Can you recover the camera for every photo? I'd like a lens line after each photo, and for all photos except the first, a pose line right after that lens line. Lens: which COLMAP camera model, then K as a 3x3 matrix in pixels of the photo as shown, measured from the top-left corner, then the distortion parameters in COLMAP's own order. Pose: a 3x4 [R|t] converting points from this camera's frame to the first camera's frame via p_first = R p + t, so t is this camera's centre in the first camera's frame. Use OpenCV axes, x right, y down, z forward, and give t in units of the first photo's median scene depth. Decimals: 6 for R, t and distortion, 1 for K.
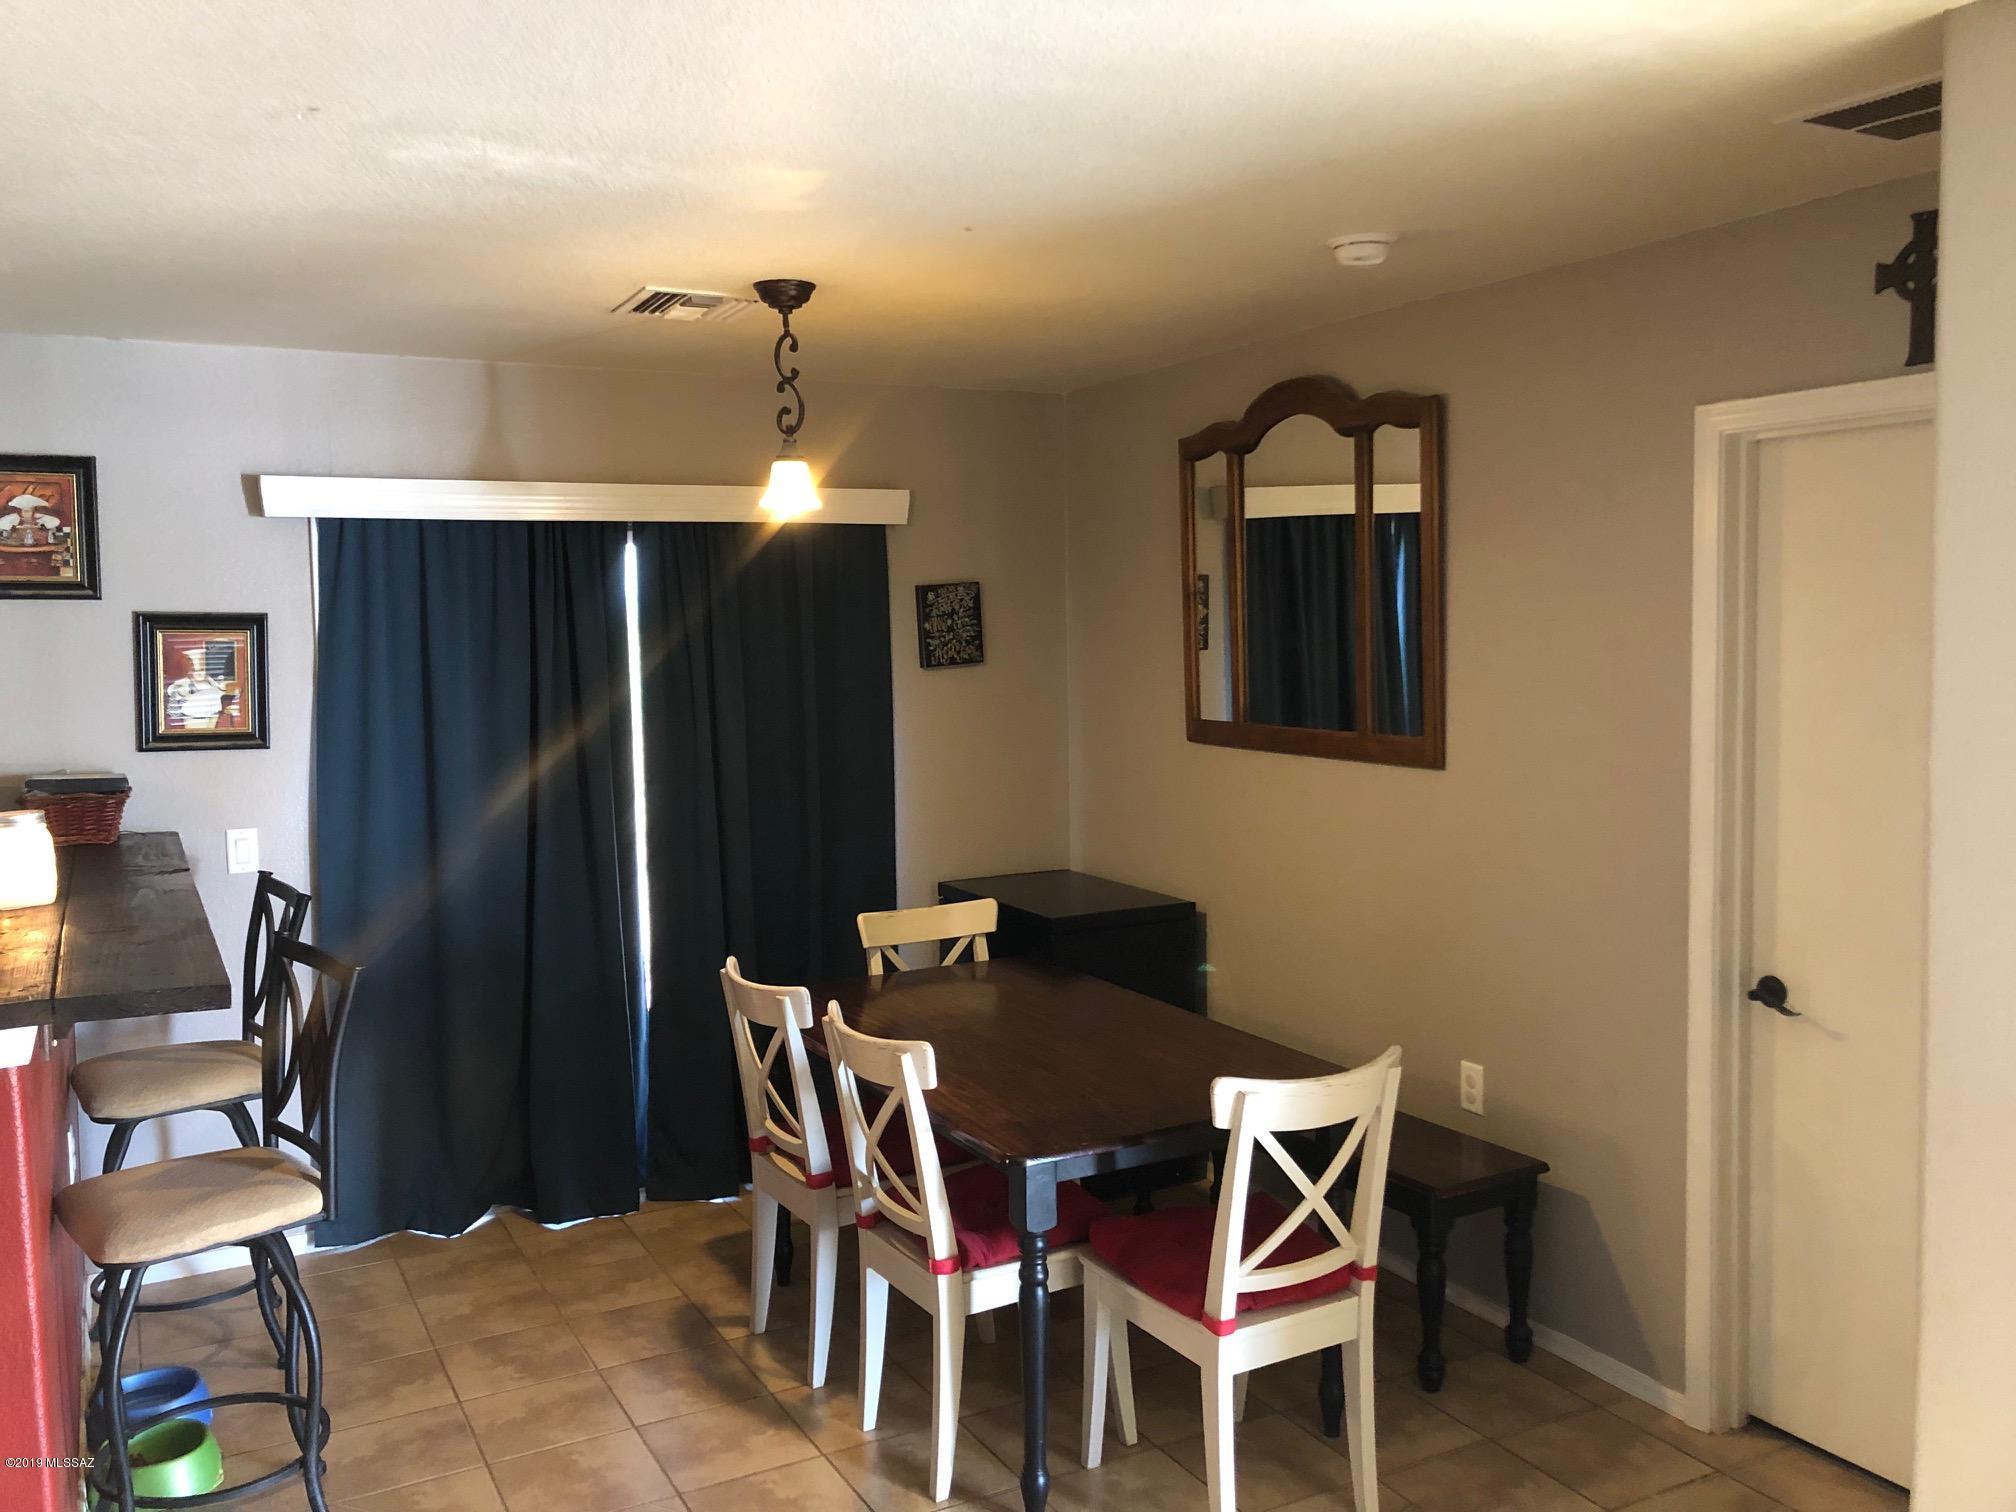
lens RADIAL K [[1646.3, 0, 1008.0], [0, 1646.3, 756.0], [0, 0, 1]] dist [0.033434, -0.051187]
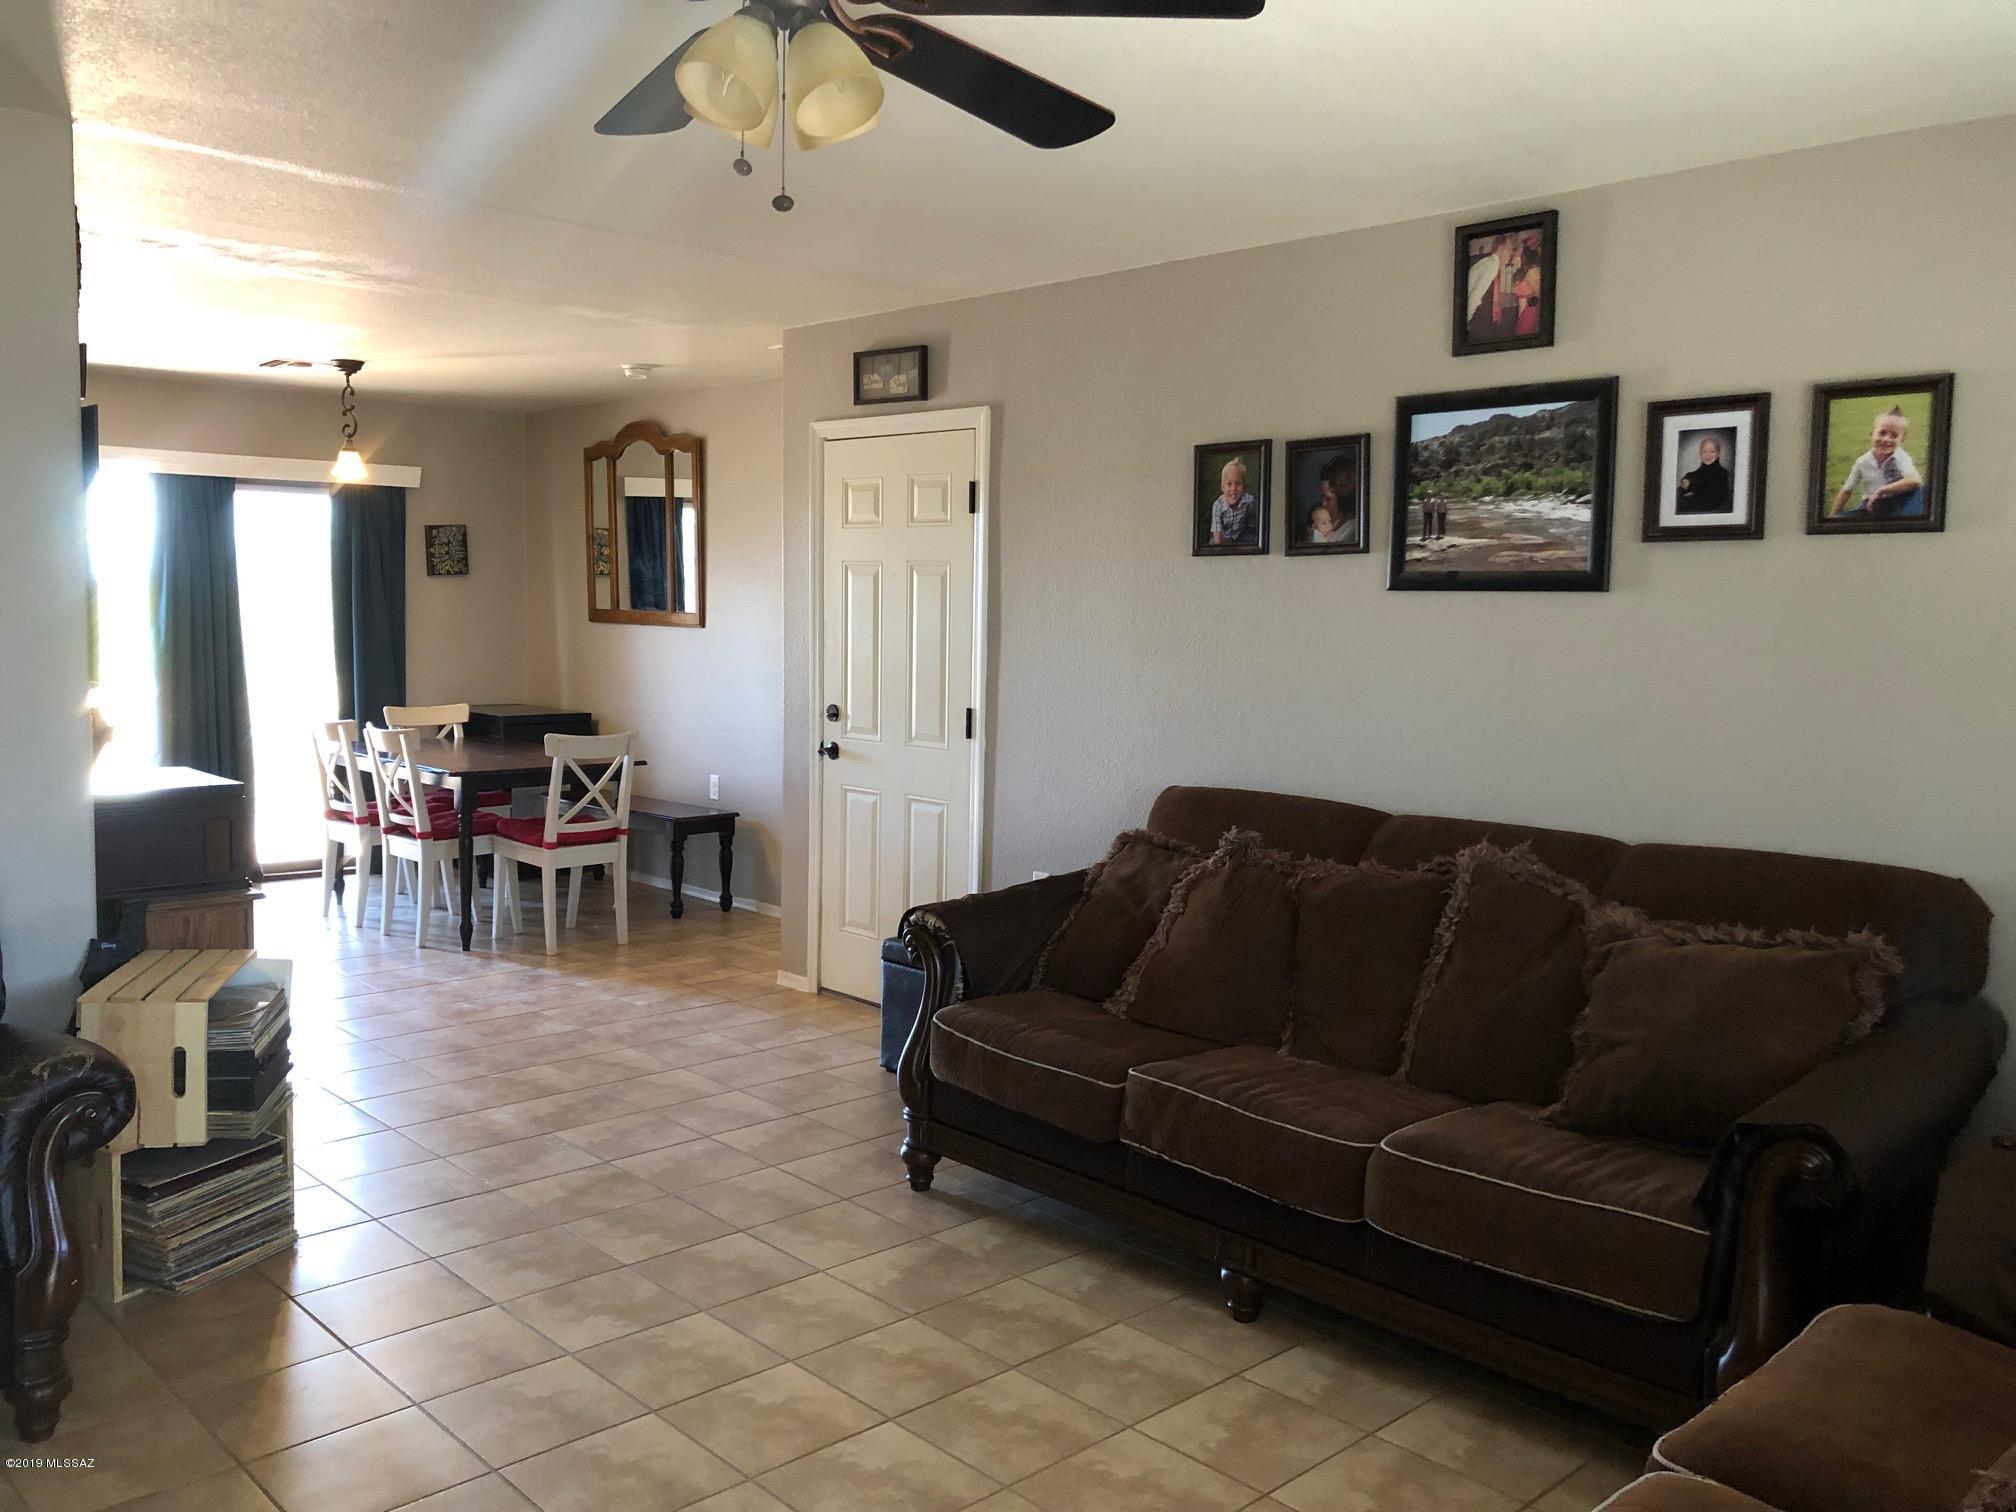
lens RADIAL K [[1646.3, 0, 1008.0], [0, 1646.3, 756.0], [0, 0, 1]] dist [0.033434, -0.051187]
pose [[0.965179, 0.012844, 0.261274, 0.094919], [-0.014540, 0.999884, 0.004560, 0.135446], [-0.261185, -0.008200, 0.965254, -0.915431]]
